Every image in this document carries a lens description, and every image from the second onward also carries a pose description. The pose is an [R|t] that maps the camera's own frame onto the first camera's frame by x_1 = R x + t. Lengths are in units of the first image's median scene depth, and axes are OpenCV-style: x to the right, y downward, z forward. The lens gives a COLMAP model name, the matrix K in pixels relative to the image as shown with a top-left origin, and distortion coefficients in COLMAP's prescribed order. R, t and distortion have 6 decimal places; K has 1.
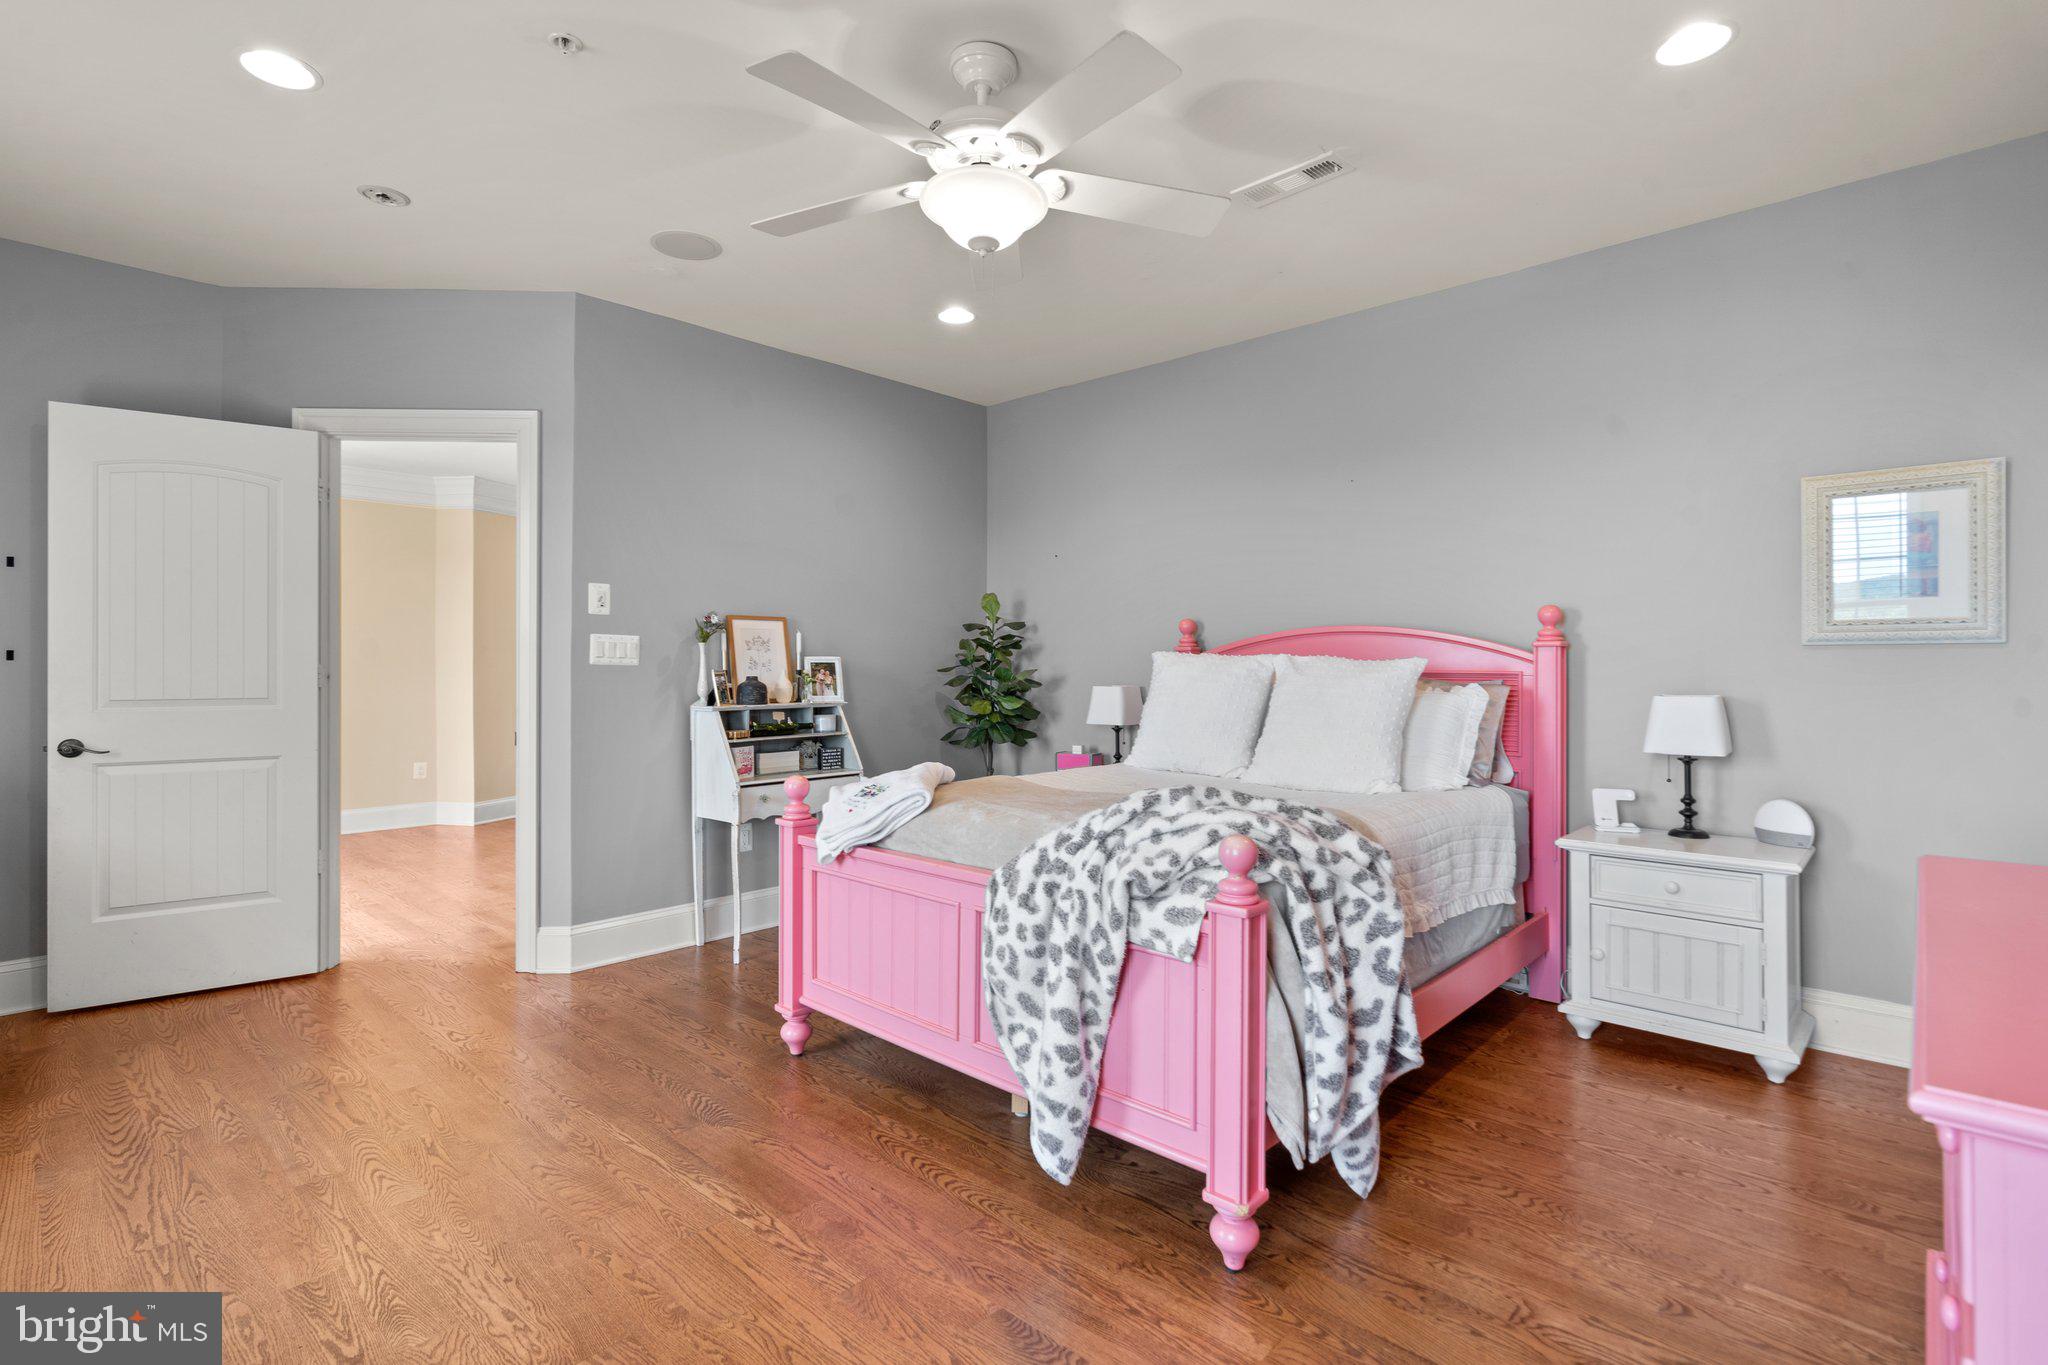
lens RADIAL K [[944.9, 0, 1036.7], [0, 944.9, 683.0], [0, 0, 1]] dist [-0.003631, -0.000342]
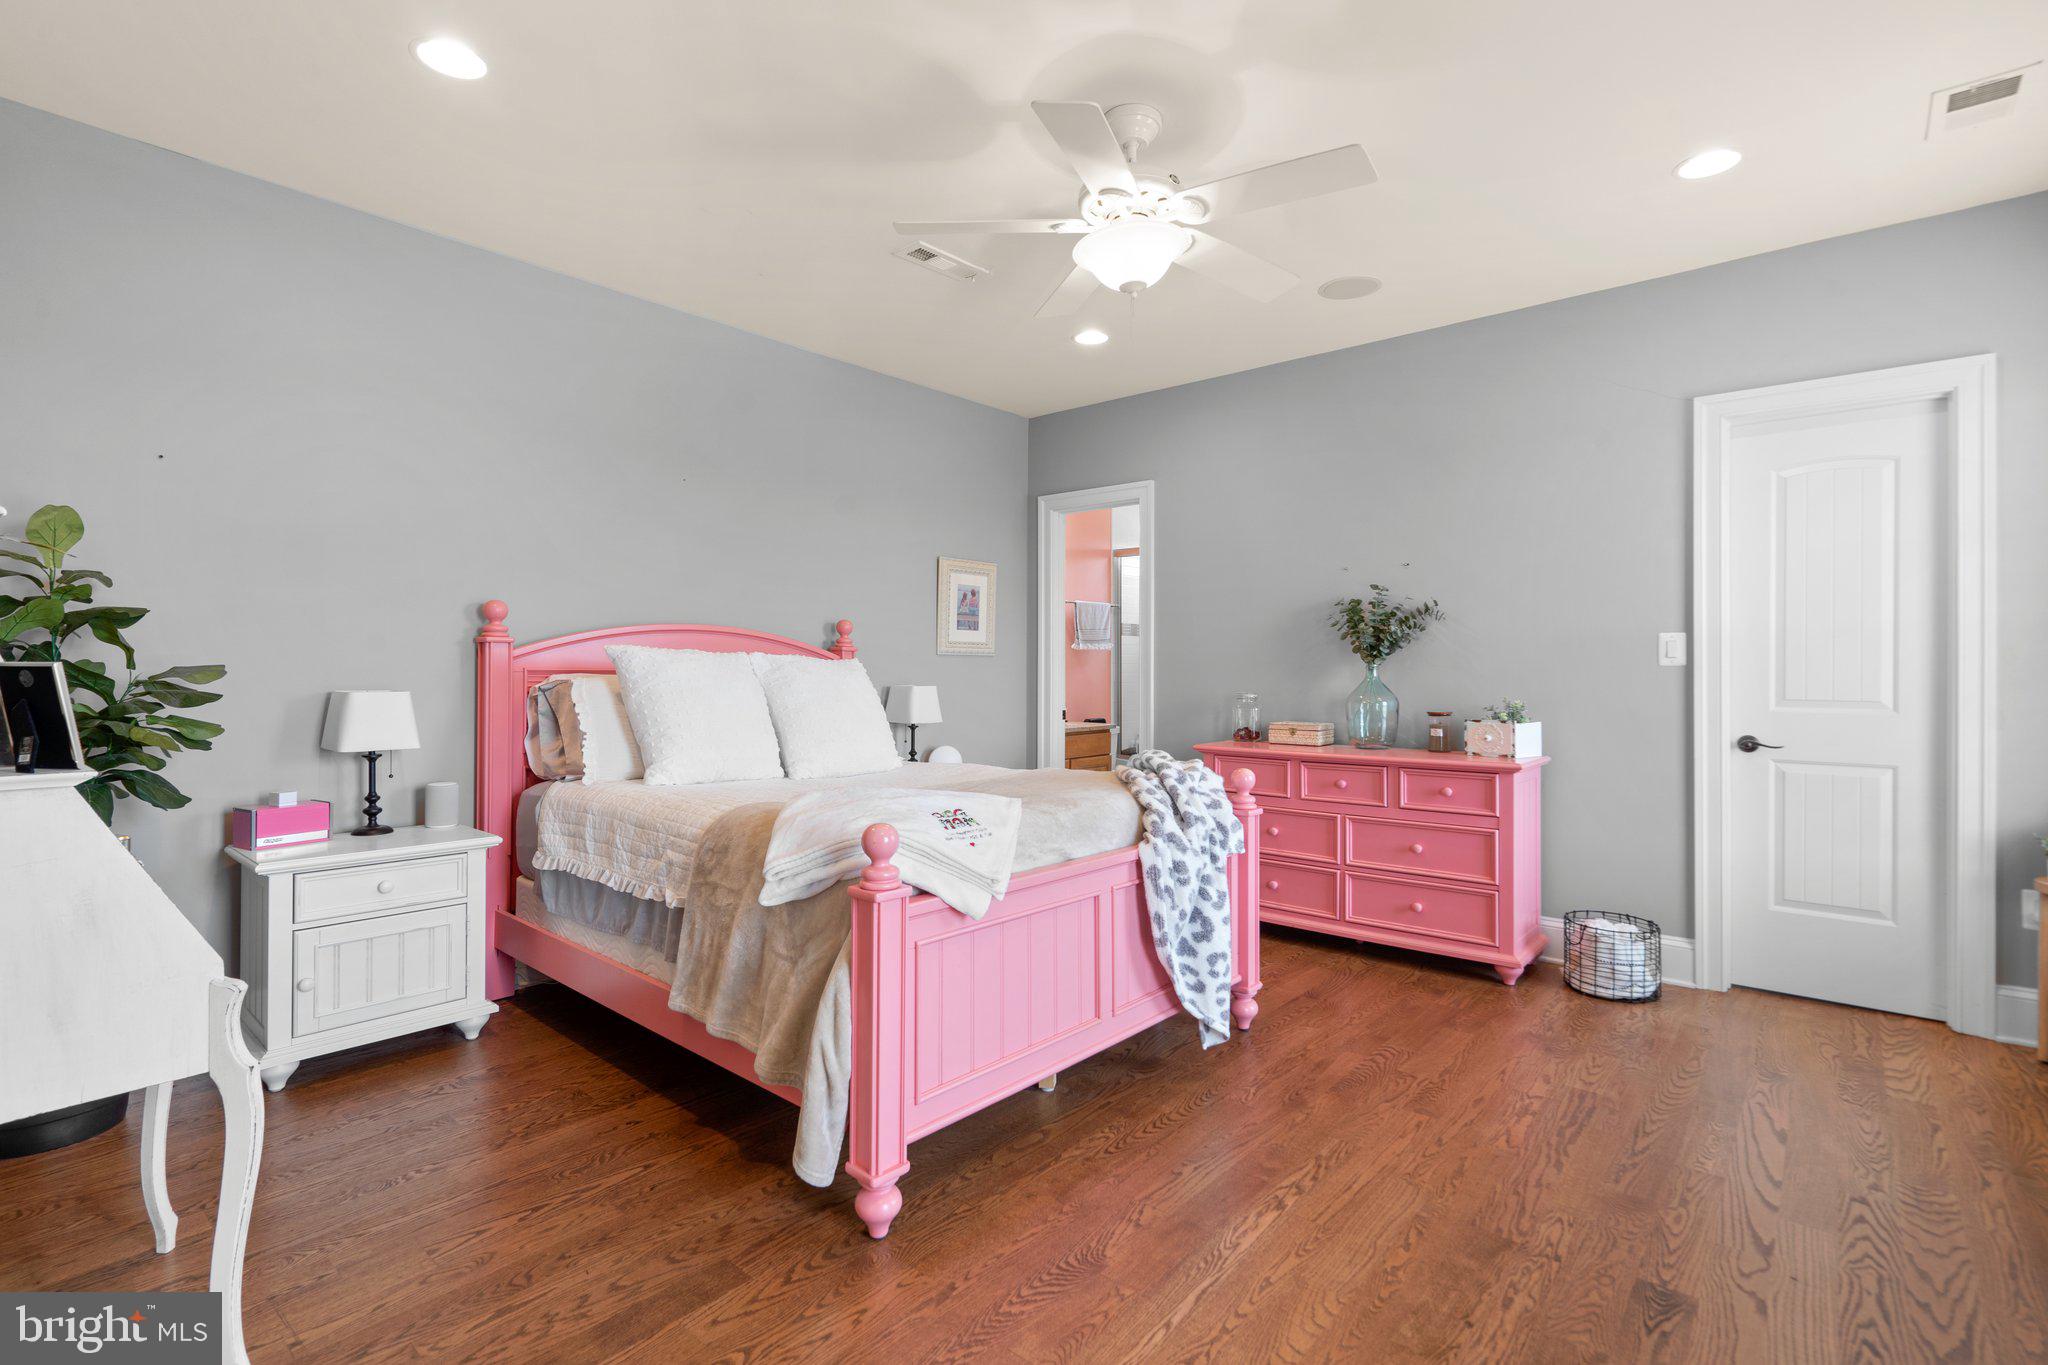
lens RADIAL K [[985.1, 0, 1025.8], [0, 985.1, 676.8], [0, 0, 1]] dist [0.010784, -0.000181]
pose [[-0.046442, 0.002564, 0.998918, -0.371898], [0.002999, 0.999993, -0.002427, 0.002692], [-0.998916, 0.002883, -0.046449, 0.364957]]
